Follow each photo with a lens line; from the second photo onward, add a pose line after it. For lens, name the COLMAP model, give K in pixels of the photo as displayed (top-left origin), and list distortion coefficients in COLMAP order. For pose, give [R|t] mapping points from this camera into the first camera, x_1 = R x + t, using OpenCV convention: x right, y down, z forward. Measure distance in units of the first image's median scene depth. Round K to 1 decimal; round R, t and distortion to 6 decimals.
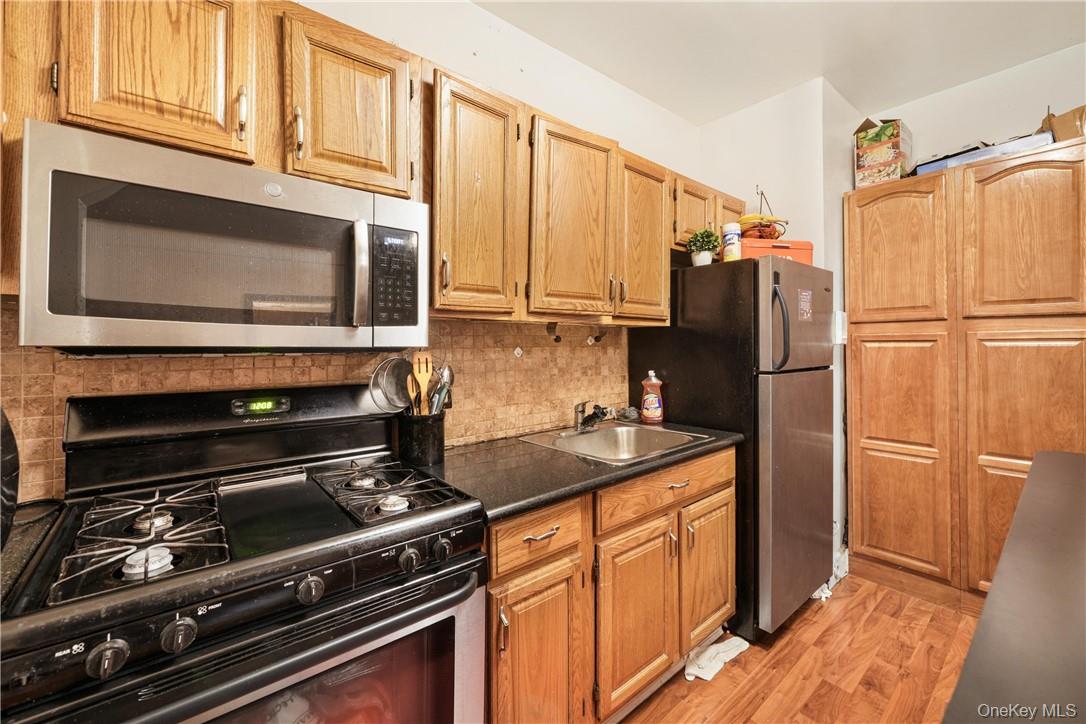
lens RADIAL K [[440.9, 0, 538.4], [0, 440.9, 339.6], [0, 0, 1]] dist [0.000191, 0.000130]
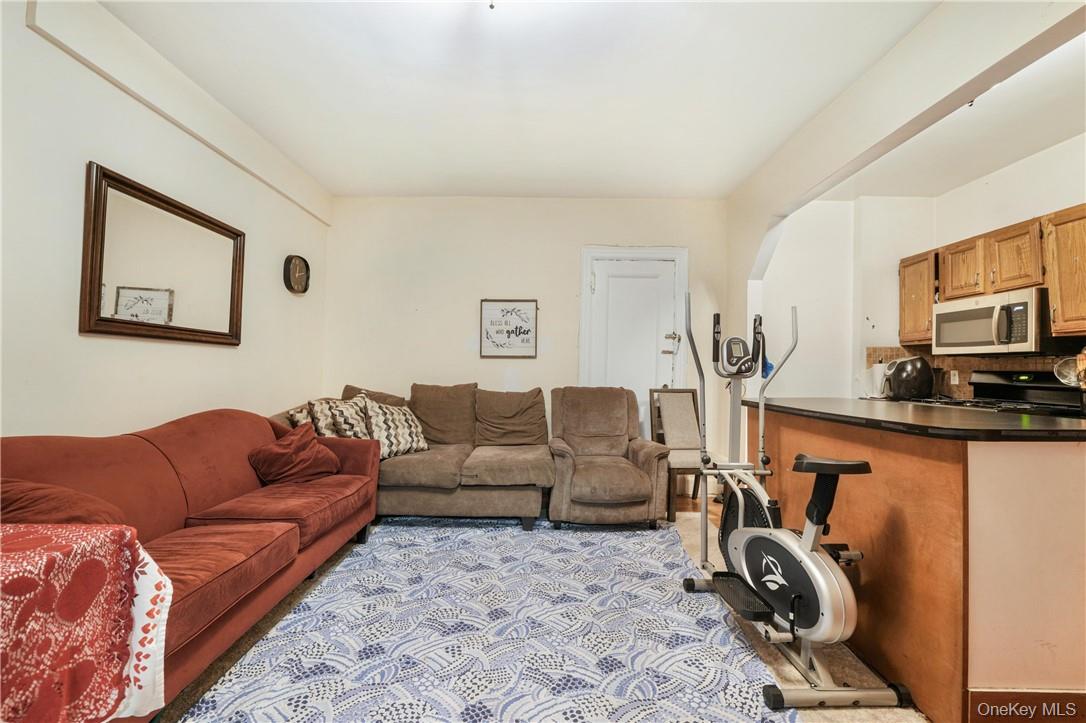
lens RADIAL K [[445.0, 0, 547.6], [0, 445.0, 359.3], [0, 0, 1]] dist [0.002722, 0.001036]
pose [[-0.647914, -0.026472, -0.761254, 1.980371], [-0.003463, 0.999488, -0.031809, 0.088997], [0.761706, -0.017973, -0.647674, 0.384615]]
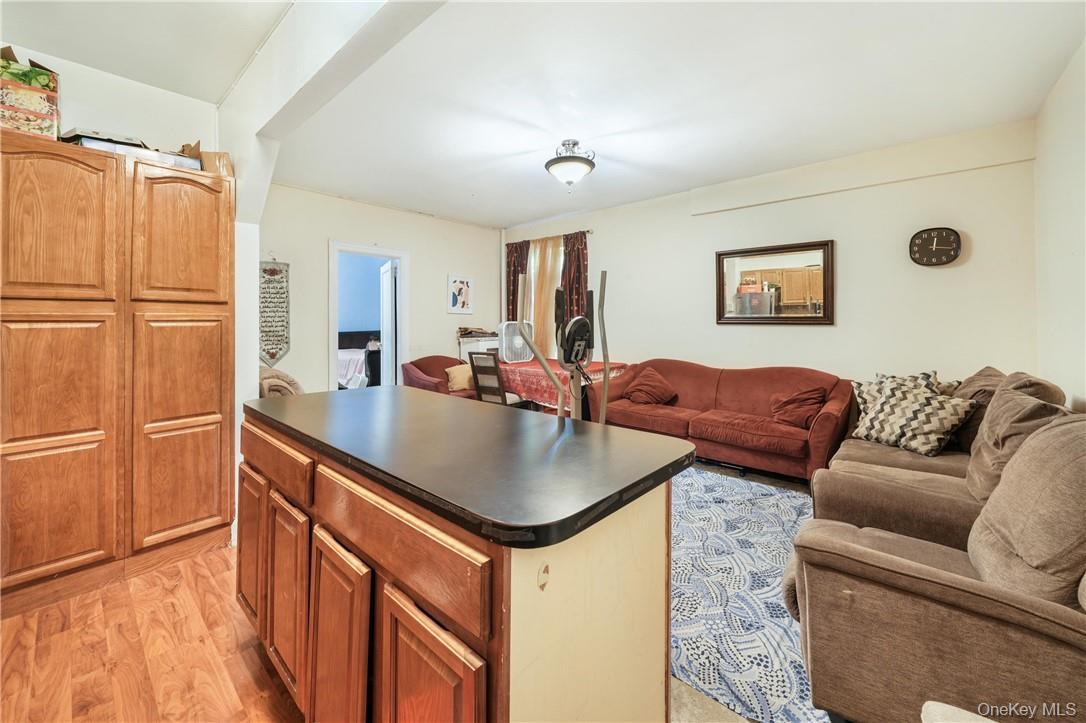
lens RADIAL K [[414.8, 0, 540.1], [0, 414.8, 317.9], [0, 0, 1]] dist [0.001838, -0.000058]
pose [[-0.157778, 0.012423, 0.987396, -0.202330], [-0.007489, 0.999877, -0.013776, 0.000598], [-0.987446, -0.009568, -0.157666, 0.201035]]
